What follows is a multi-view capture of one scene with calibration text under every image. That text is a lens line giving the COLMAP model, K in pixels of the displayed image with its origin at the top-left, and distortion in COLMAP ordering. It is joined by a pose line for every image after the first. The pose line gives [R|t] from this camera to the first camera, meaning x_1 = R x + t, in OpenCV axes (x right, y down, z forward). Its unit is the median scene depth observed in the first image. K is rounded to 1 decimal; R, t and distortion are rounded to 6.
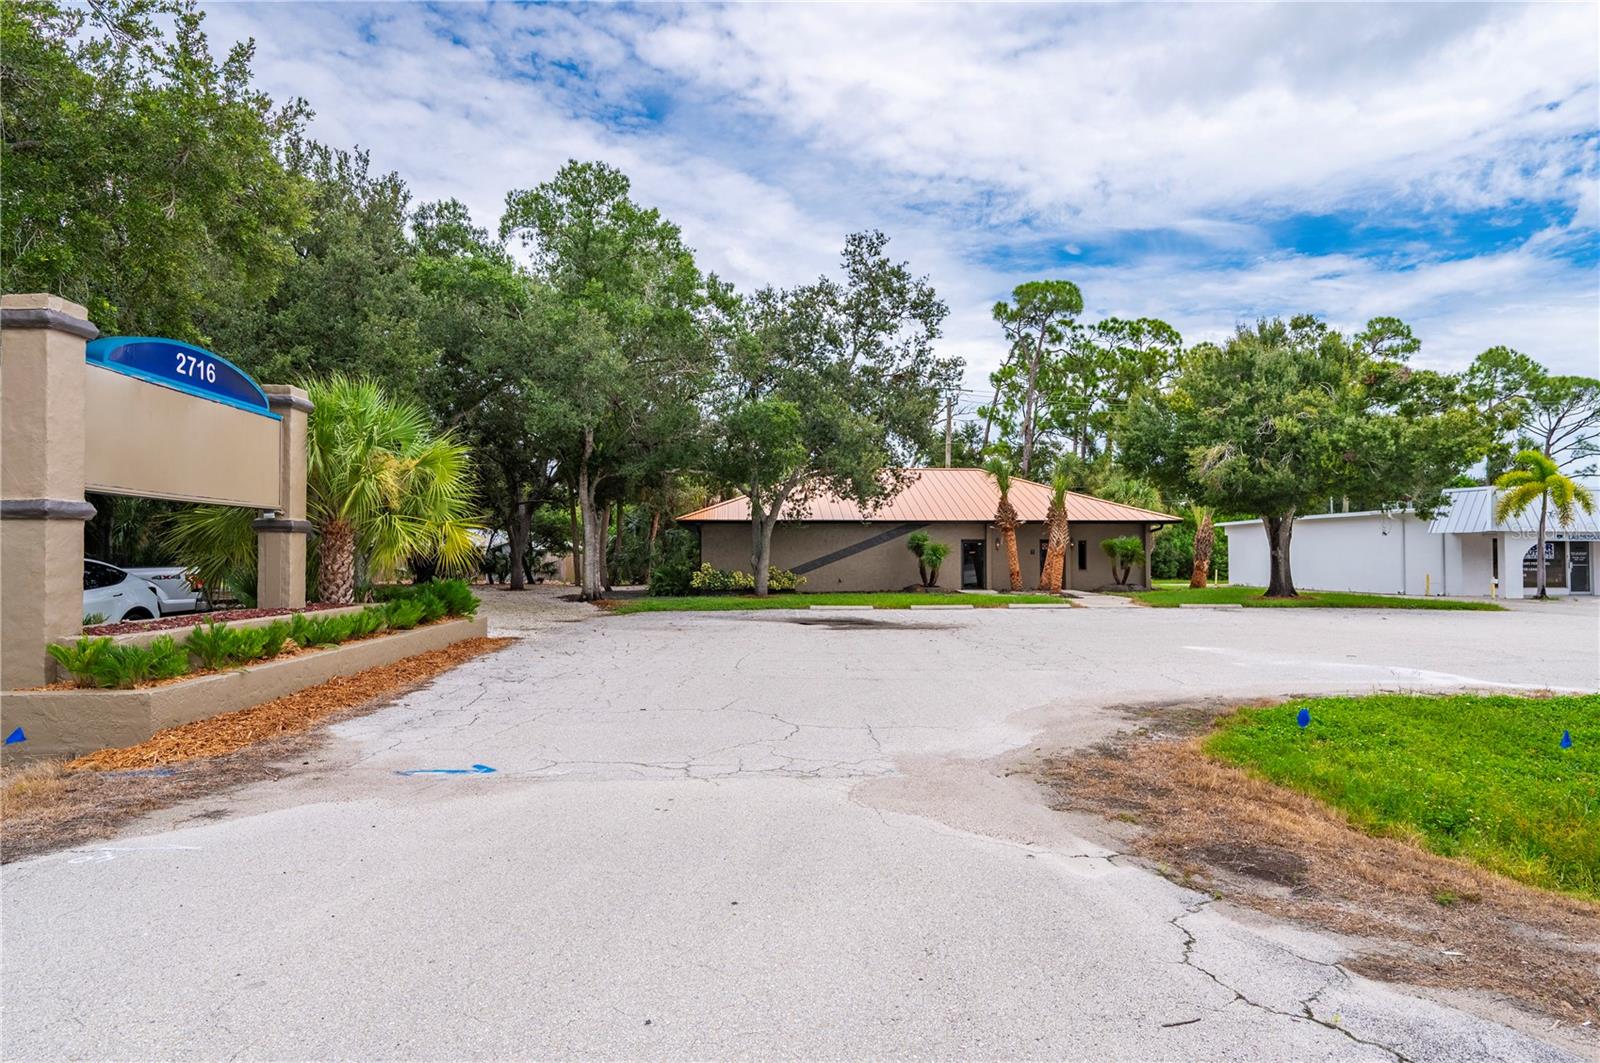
lens RADIAL K [[871.8, 0, 800.2], [0, 871.8, 527.1], [0, 0, 1]] dist [-0.001540, 0.000219]
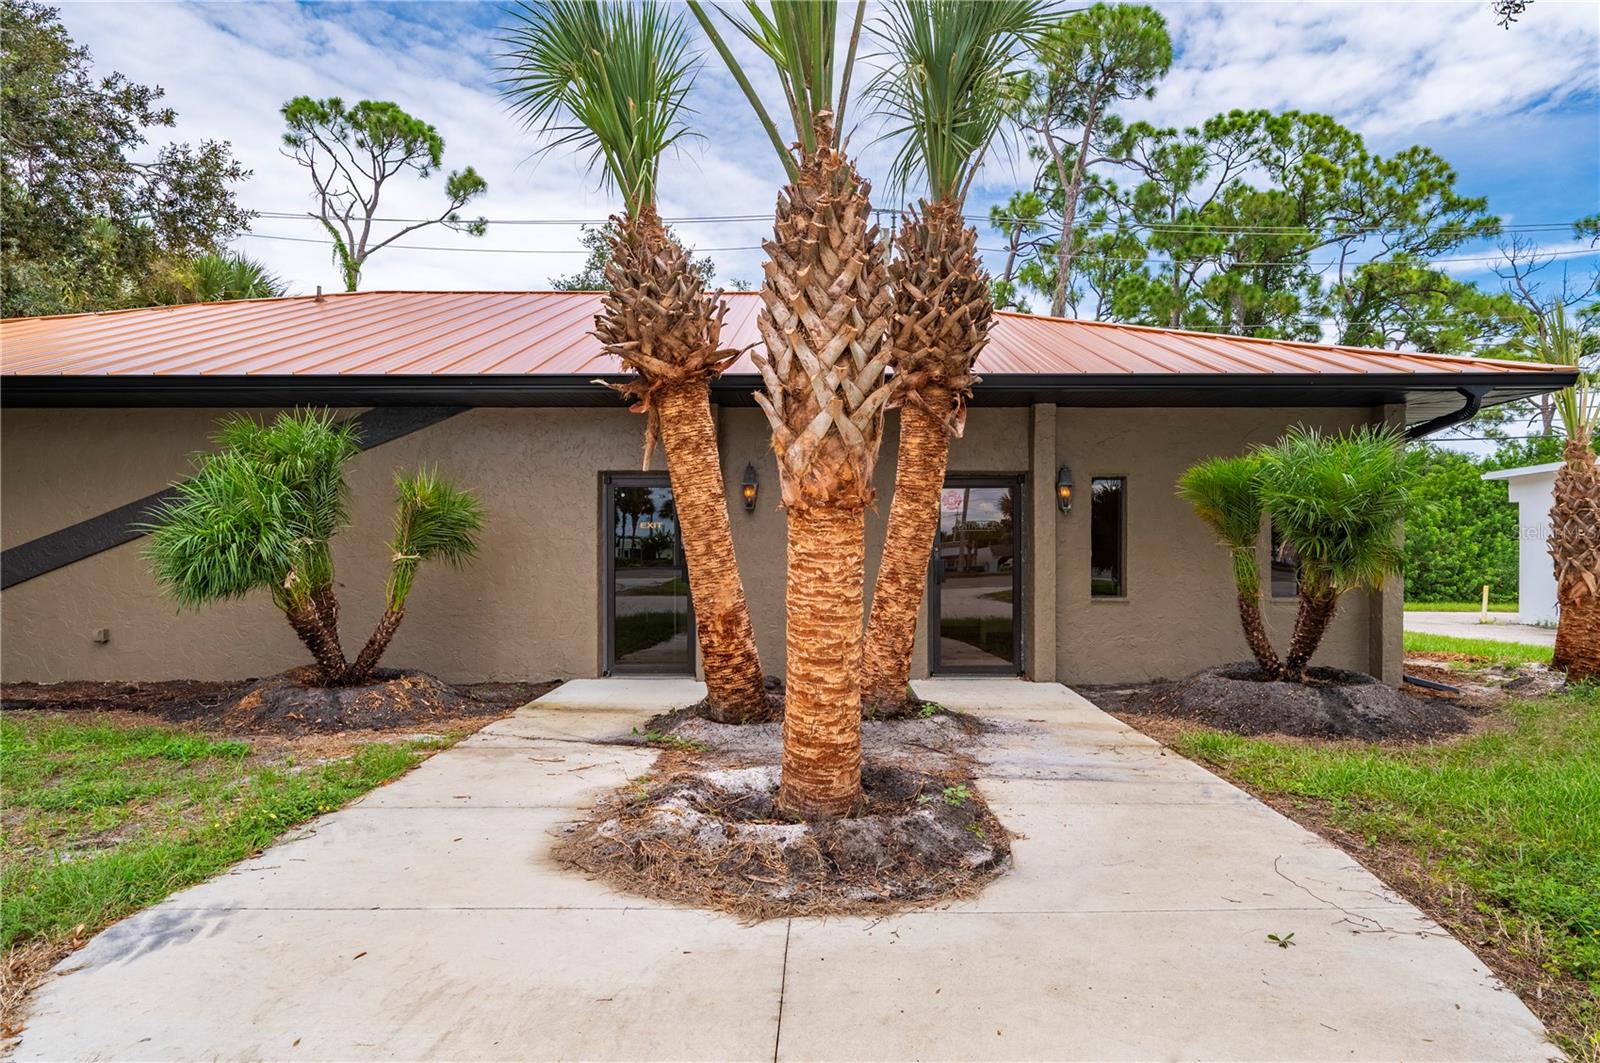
lens RADIAL K [[871.8, 0, 809.7], [0, 871.8, 558.7], [0, 0, 1]] dist [-0.001540, 0.000219]
pose [[0.995180, 0.000546, -0.098061, 0.264749], [0.002793, 0.999421, 0.033911, 0.030063], [0.098023, -0.034022, 0.994602, 0.750380]]
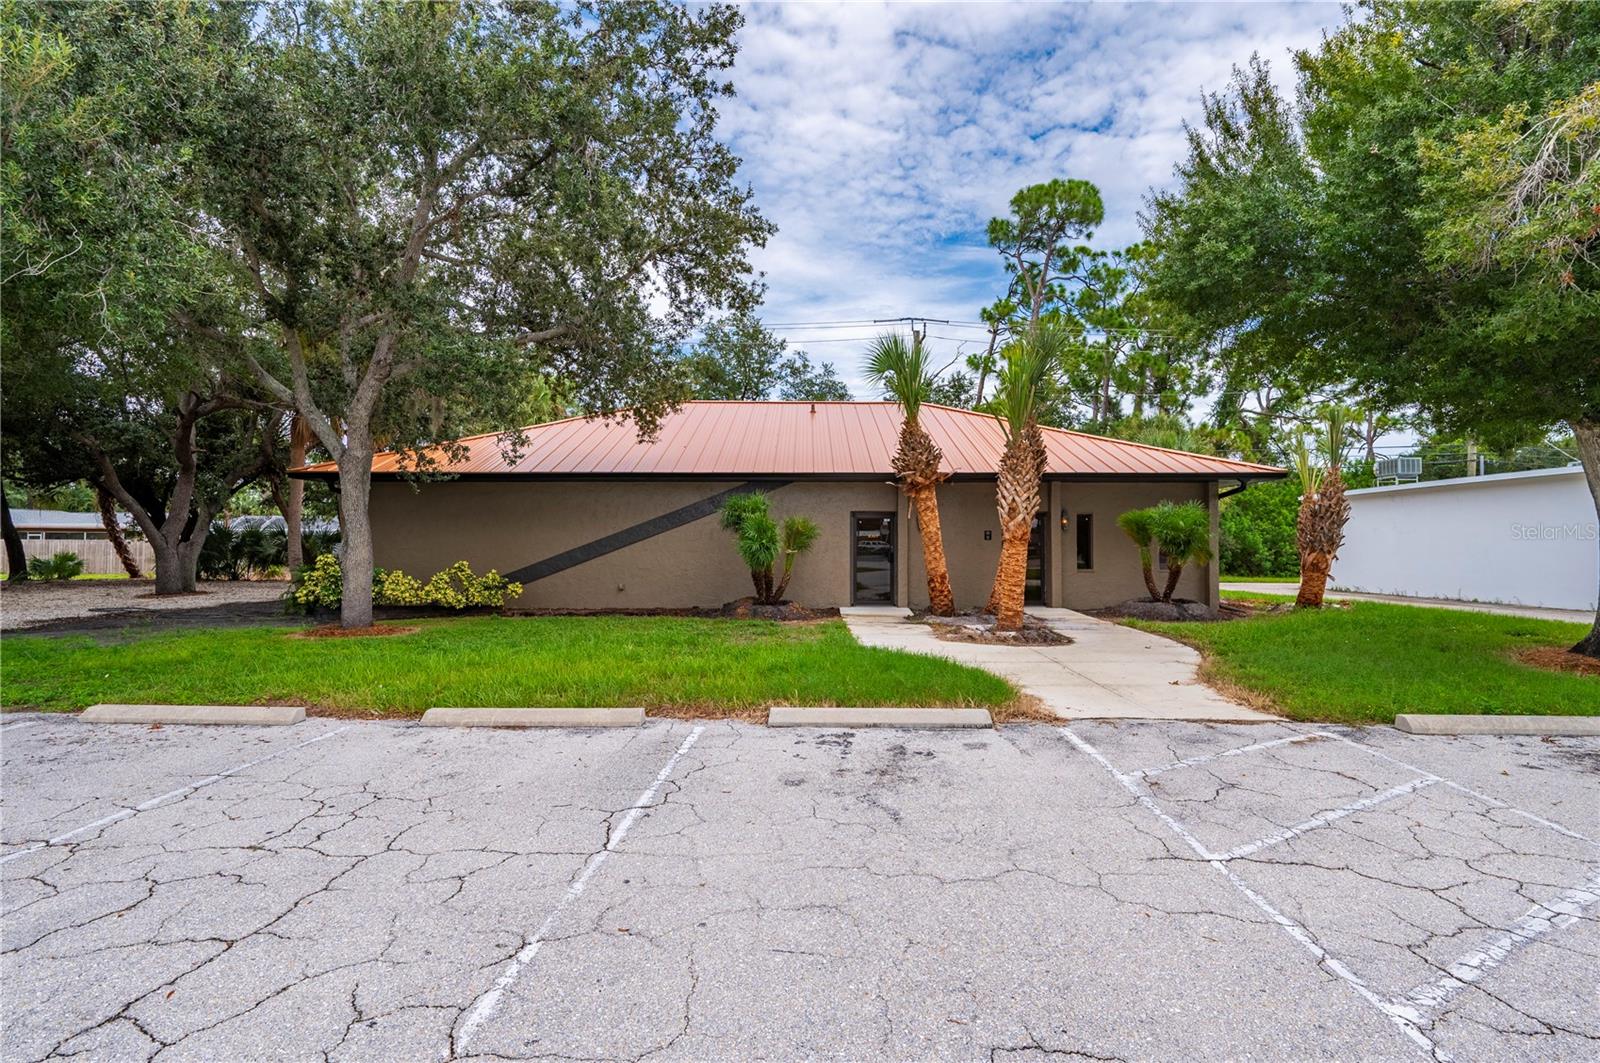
lens RADIAL K [[737.7, 0, 802.0], [0, 737.7, 525.4], [0, 0, 1]] dist [0.001277, 0.000211]
pose [[0.995998, -0.001476, -0.089359, 0.192927], [0.002209, 0.999965, 0.008103, 0.018575], [0.089344, -0.008268, 0.995967, 0.539088]]
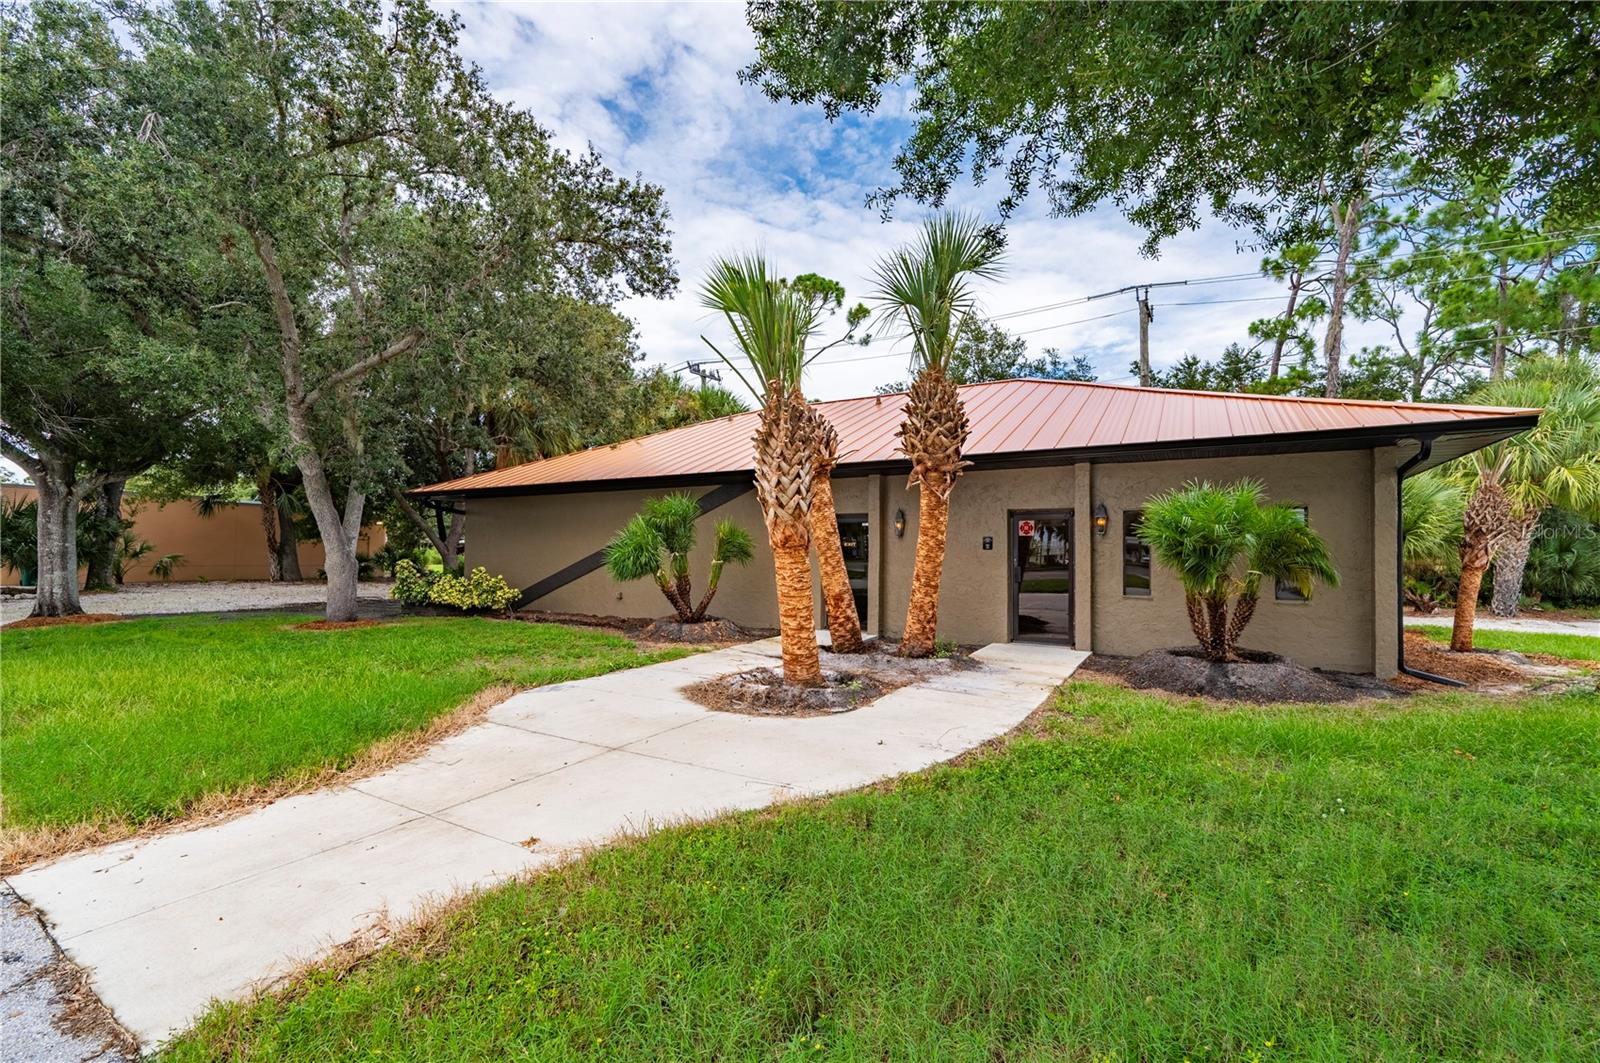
lens RADIAL K [[664.8, 0, 807.1], [0, 664.8, 532.7], [0, 0, 1]] dist [-0.002026, -0.000323]
pose [[0.816742, -0.011338, -0.576892, 0.369731], [0.010941, 0.999931, -0.004162, 0.024133], [0.576900, -0.002913, 0.816810, 0.709202]]
